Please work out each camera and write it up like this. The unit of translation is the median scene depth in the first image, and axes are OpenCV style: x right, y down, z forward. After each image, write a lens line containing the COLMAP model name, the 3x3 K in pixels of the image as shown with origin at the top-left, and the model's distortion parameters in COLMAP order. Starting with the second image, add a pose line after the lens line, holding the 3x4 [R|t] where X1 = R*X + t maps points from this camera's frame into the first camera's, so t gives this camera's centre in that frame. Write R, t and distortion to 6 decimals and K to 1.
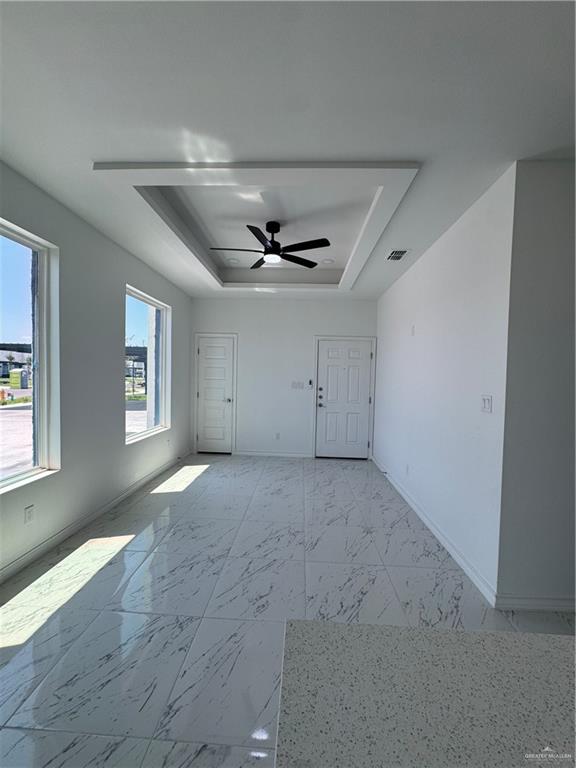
lens RADIAL K [[309.2, 0, 290.8], [0, 309.2, 386.2], [0, 0, 1]] dist [-0.000209, -0.000151]
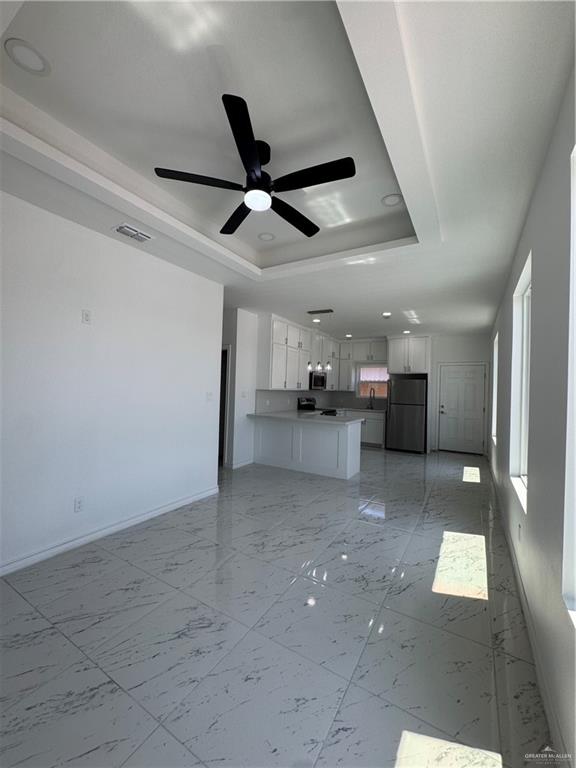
lens RADIAL K [[309.2, 0, 288.9], [0, 309.2, 386.0], [0, 0, 1]] dist [-0.000209, -0.000151]
pose [[-0.877406, -0.043989, 0.477728, -0.514403], [-0.030791, 0.998898, 0.035428, -0.067355], [-0.478760, 0.016375, -0.877793, 1.808213]]
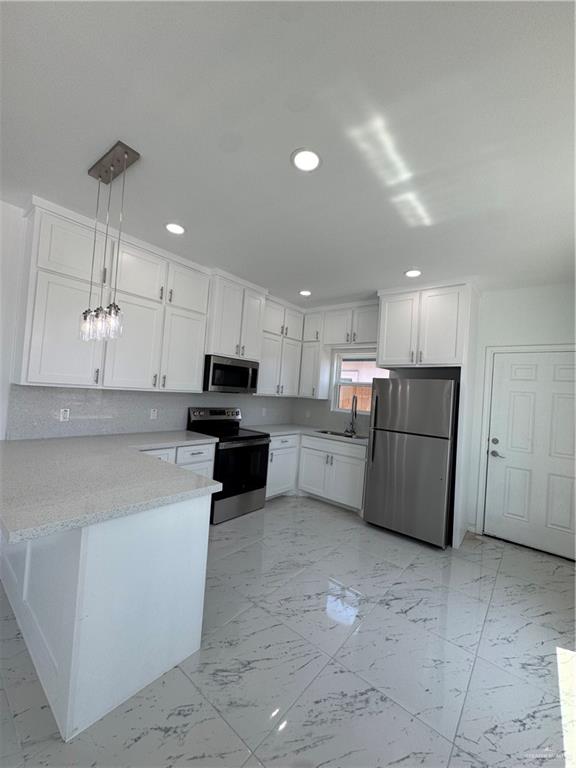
lens RADIAL K [[309.2, 0, 290.3], [0, 309.2, 384.8], [0, 0, 1]] dist [-0.000209, -0.000151]
pose [[-0.797824, -0.067939, 0.599050, -0.504746], [-0.067150, 0.997462, 0.023693, -0.057970], [-0.599139, -0.021323, -0.800361, 1.373879]]
